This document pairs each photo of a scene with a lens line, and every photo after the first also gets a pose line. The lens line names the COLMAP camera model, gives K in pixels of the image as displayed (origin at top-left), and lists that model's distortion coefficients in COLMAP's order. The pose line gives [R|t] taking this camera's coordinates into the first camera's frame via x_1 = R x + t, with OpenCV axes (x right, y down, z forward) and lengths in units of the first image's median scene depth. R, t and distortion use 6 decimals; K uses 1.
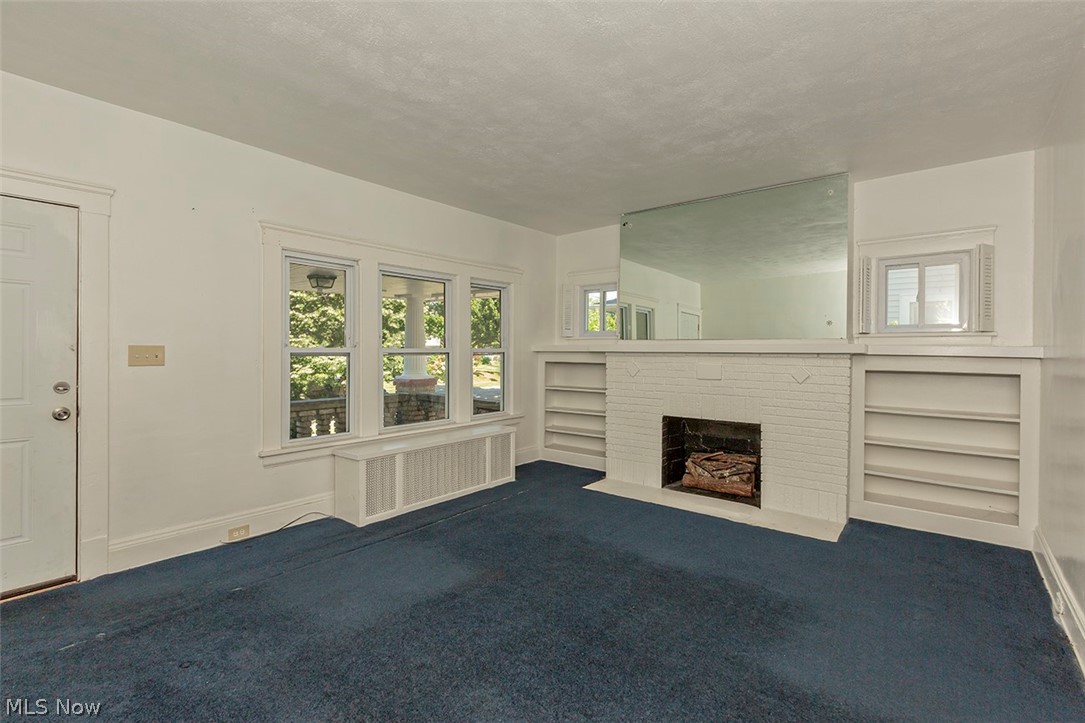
lens RADIAL K [[497.0, 0, 539.3], [0, 497.0, 350.9], [0, 0, 1]] dist [0.001855, 0.000097]
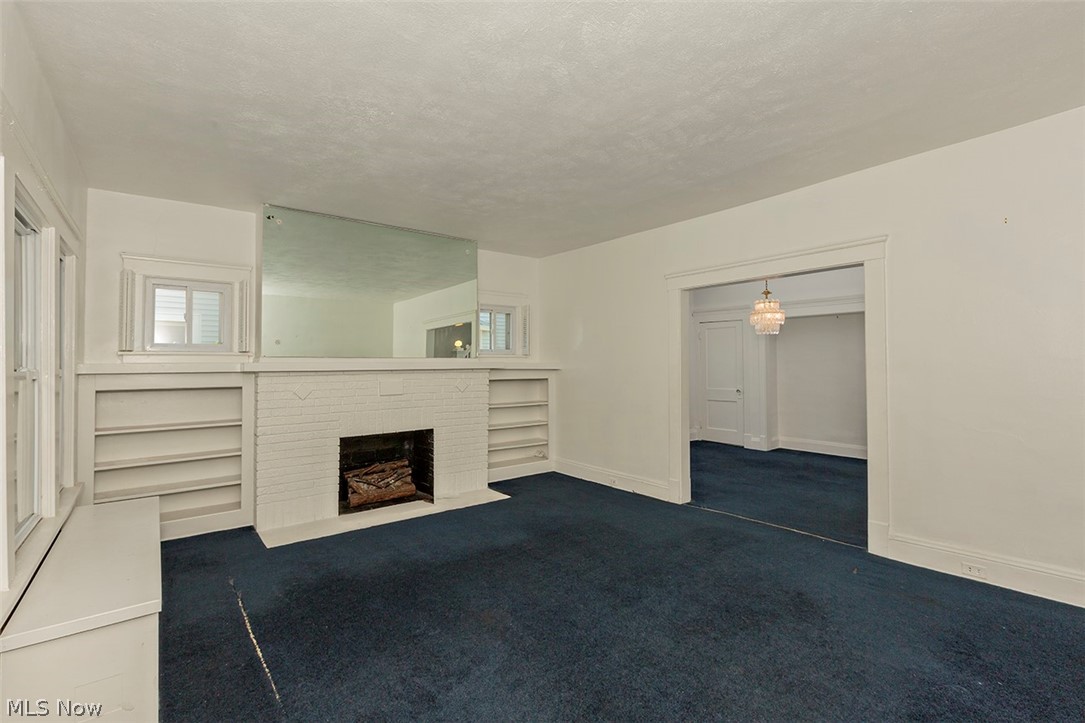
lens RADIAL K [[492.4, 0, 508.1], [0, 492.4, 359.8], [0, 0, 1]] dist [0.000572, 0.000051]
pose [[0.247103, 0.004724, 0.968978, -0.590216], [0.013198, 0.999879, -0.008241, -0.006098], [-0.968899, 0.014825, 0.247011, 0.467619]]
